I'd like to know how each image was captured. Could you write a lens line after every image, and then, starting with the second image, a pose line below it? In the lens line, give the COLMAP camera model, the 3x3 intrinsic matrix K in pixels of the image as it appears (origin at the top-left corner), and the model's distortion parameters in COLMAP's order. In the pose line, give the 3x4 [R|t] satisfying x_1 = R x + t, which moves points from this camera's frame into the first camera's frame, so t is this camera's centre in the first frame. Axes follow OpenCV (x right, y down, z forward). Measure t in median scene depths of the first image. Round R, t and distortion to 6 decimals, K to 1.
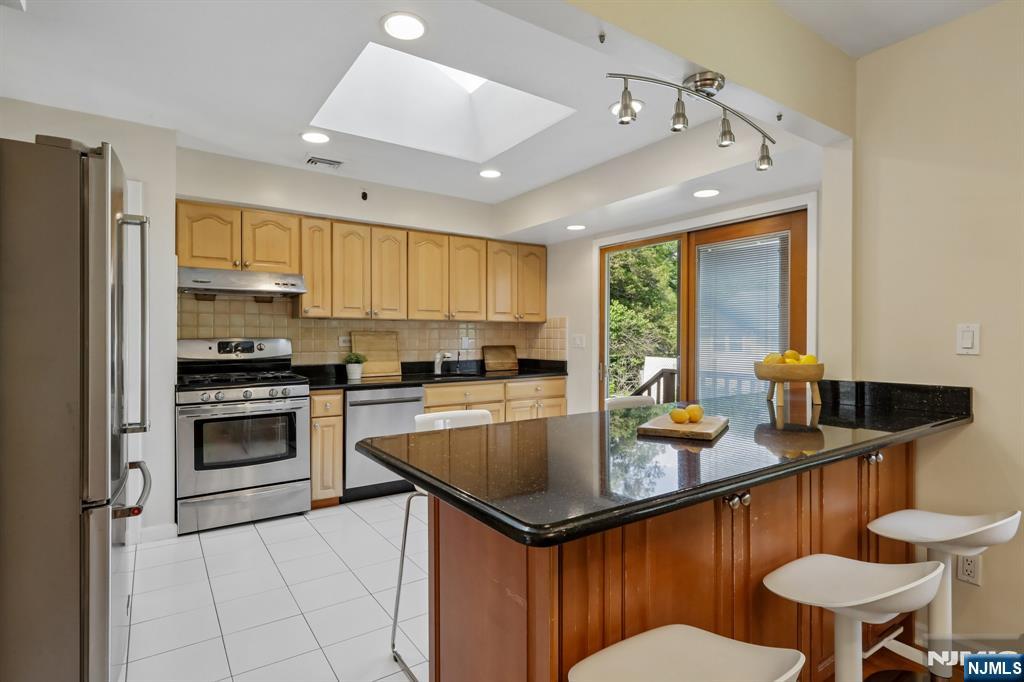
lens RADIAL K [[527.0, 0, 512.0], [0, 527.0, 341.0], [0, 0, 1]] dist [-0.001306, -0.000294]
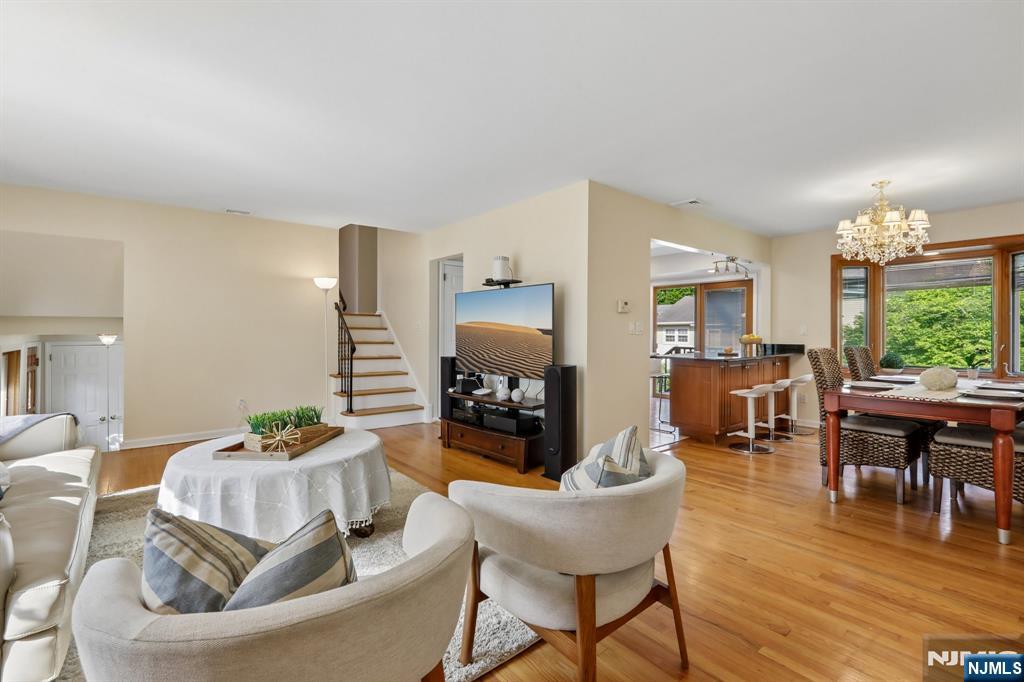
lens RADIAL K [[466.3, 0, 517.8], [0, 466.3, 331.4], [0, 0, 1]] dist [0.032518, 0.000219]
pose [[0.995582, 0.001392, 0.093883, -0.990061], [-0.000635, 0.999967, -0.008092, 0.028805], [-0.093891, 0.007996, 0.995550, -1.459263]]
